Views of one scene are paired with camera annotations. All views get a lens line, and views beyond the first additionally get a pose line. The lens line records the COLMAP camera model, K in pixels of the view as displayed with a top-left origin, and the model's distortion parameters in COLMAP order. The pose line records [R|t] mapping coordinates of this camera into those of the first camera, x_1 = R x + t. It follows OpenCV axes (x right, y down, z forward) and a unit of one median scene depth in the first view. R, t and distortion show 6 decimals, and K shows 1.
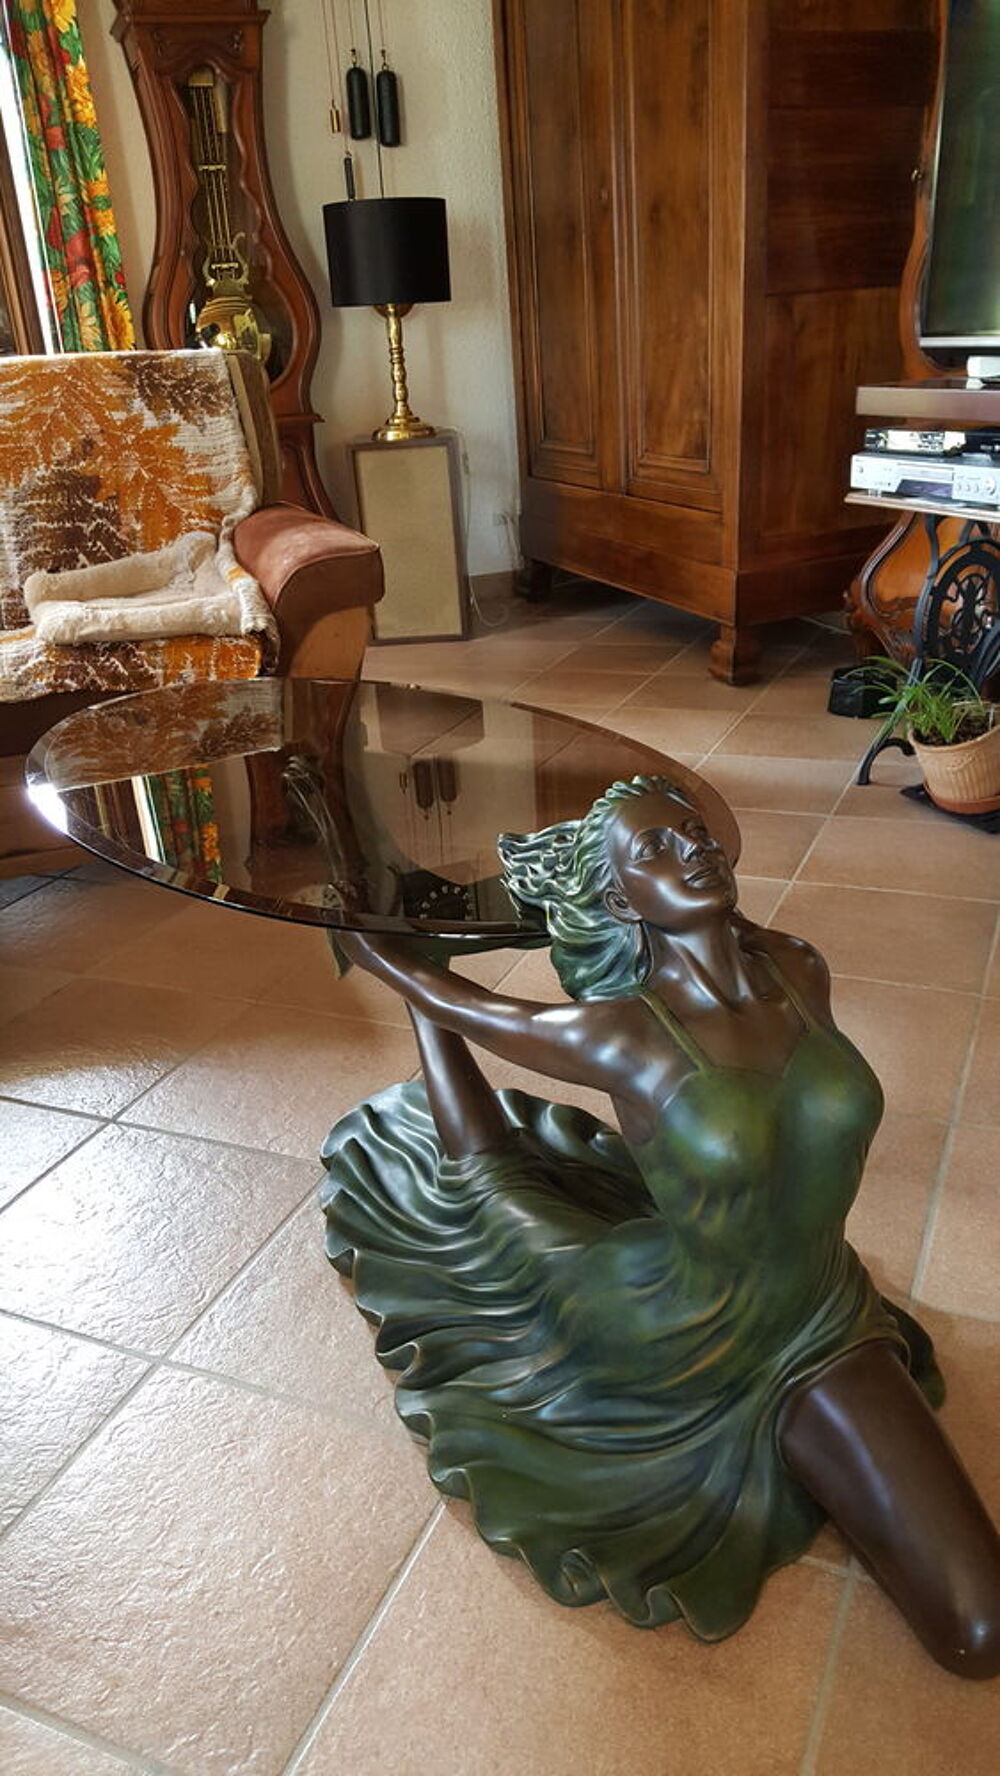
lens RADIAL K [[1309.5, 0, 483.5], [0, 1309.5, 914.2], [0, 0, 1]] dist [0.088821, -0.143353]
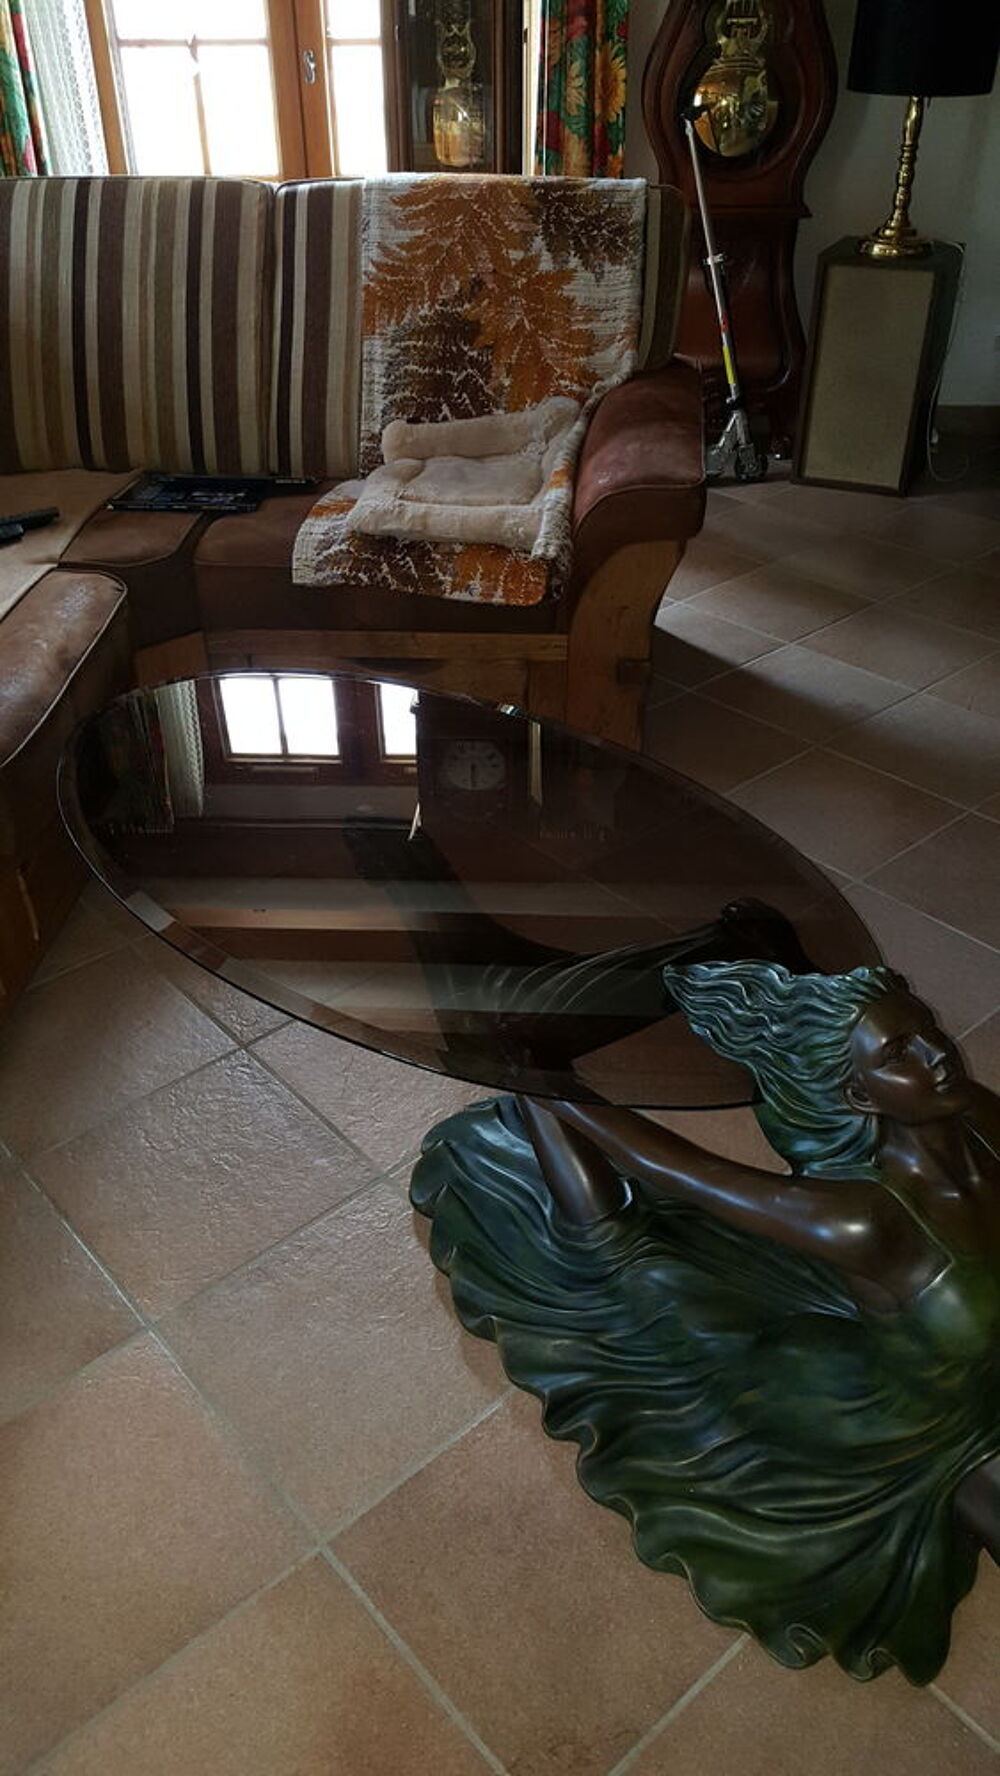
lens RADIAL K [[1309.5, 0, 473.2], [0, 1309.5, 902.6], [0, 0, 1]] dist [0.088821, -0.143353]
pose [[0.904207, 0.289873, -0.313661, 0.126987], [-0.213657, 0.942911, 0.255478, -0.175429], [0.369811, -0.163989, 0.914520, 0.049762]]
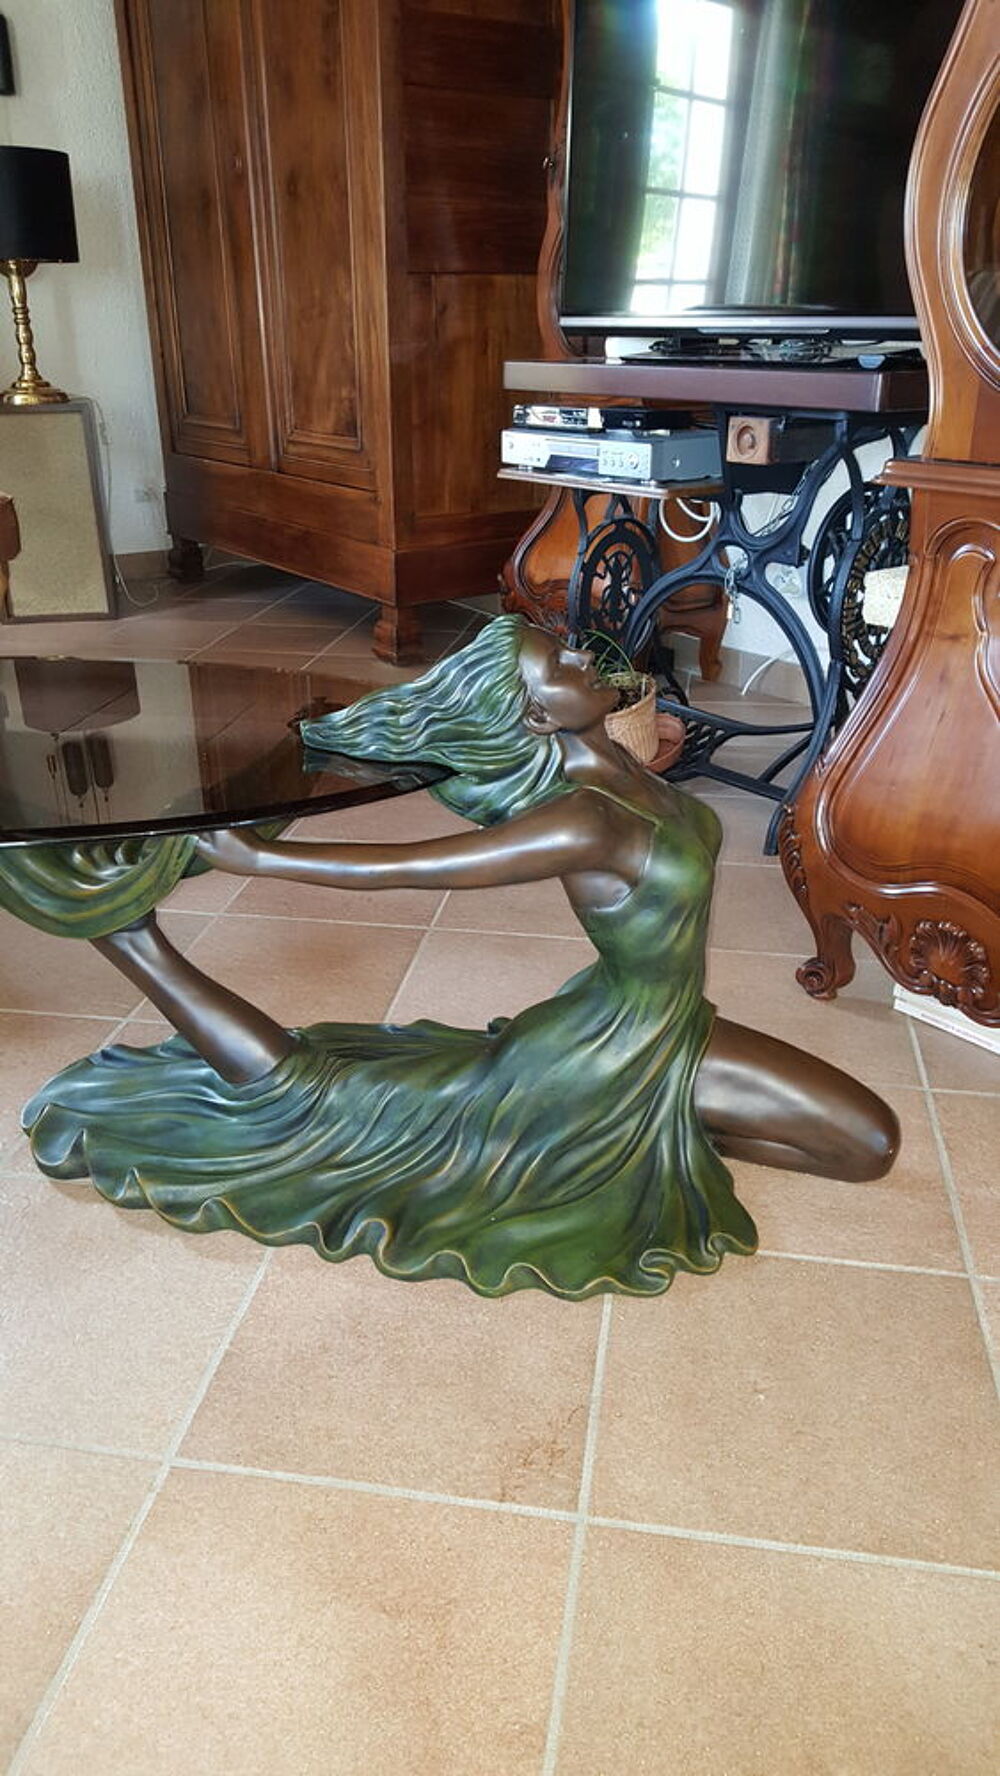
lens RADIAL K [[1309.5, 0, 484.6], [0, 1309.5, 904.4], [0, 0, 1]] dist [0.088821, -0.143353]
pose [[0.966881, -0.045938, 0.251058, -0.005182], [0.048671, 0.998804, -0.004685, 0.019081], [-0.250542, 0.016749, 0.967961, 0.026974]]
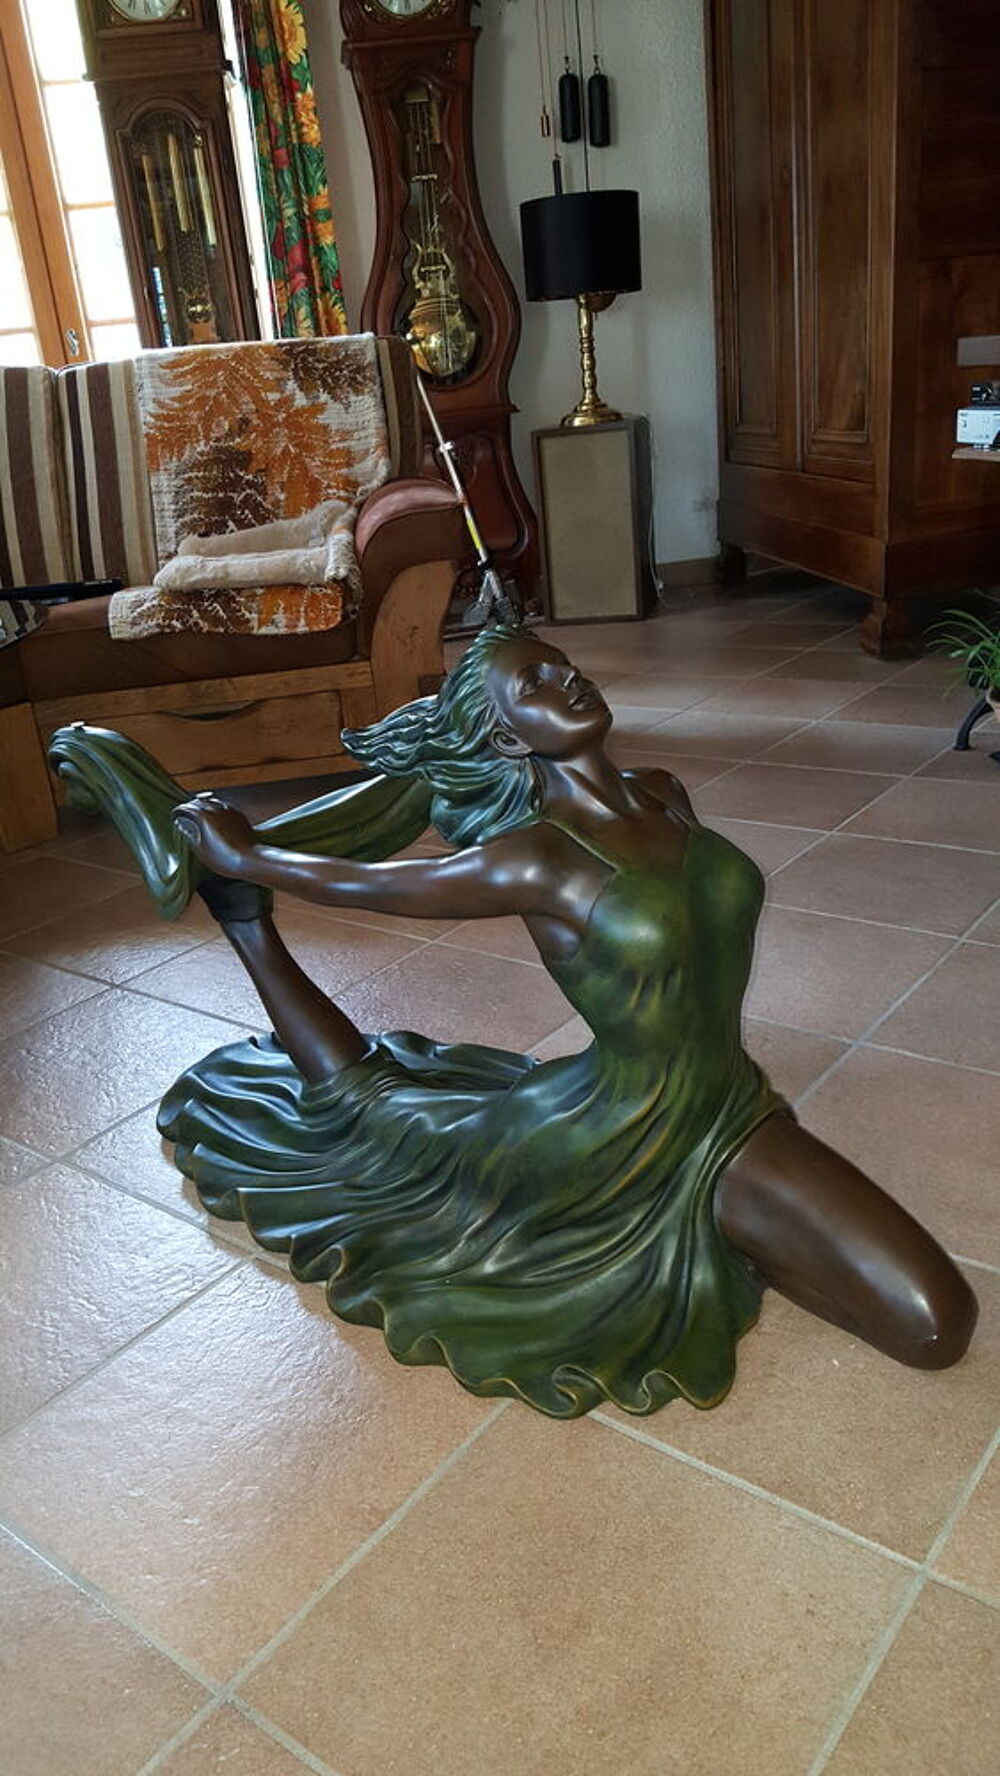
lens RADIAL K [[1309.5, 0, 473.7], [0, 1309.5, 904.6], [0, 0, 1]] dist [0.088821, -0.143353]
pose [[0.968838, 0.061847, -0.239848, 0.176933], [-0.067248, 0.997632, -0.014393, 0.050905], [0.238390, 0.030073, 0.970704, -0.018791]]
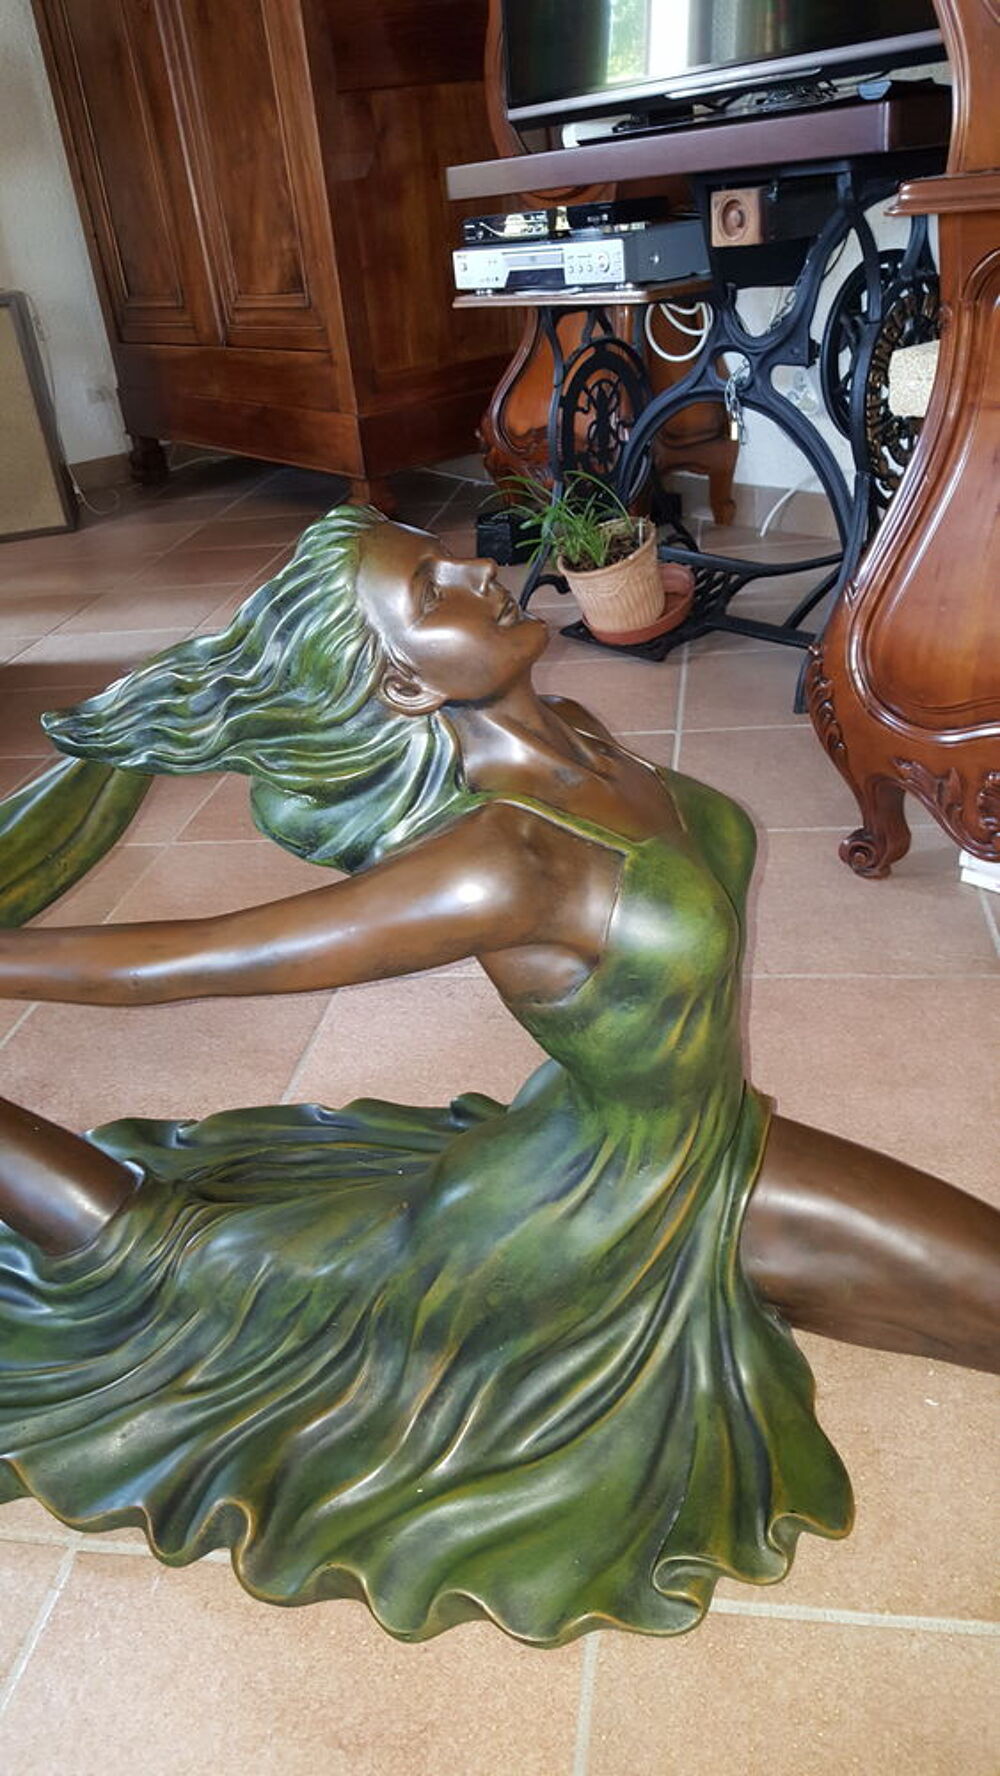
lens RADIAL K [[1309.5, 0, 466.1], [0, 1309.5, 903.5], [0, 0, 1]] dist [0.088821, -0.143353]
pose [[0.968822, -0.155359, 0.192997, 0.046813], [0.145033, 0.987182, 0.066618, 0.021104], [-0.200873, -0.036551, 0.978935, 0.114111]]
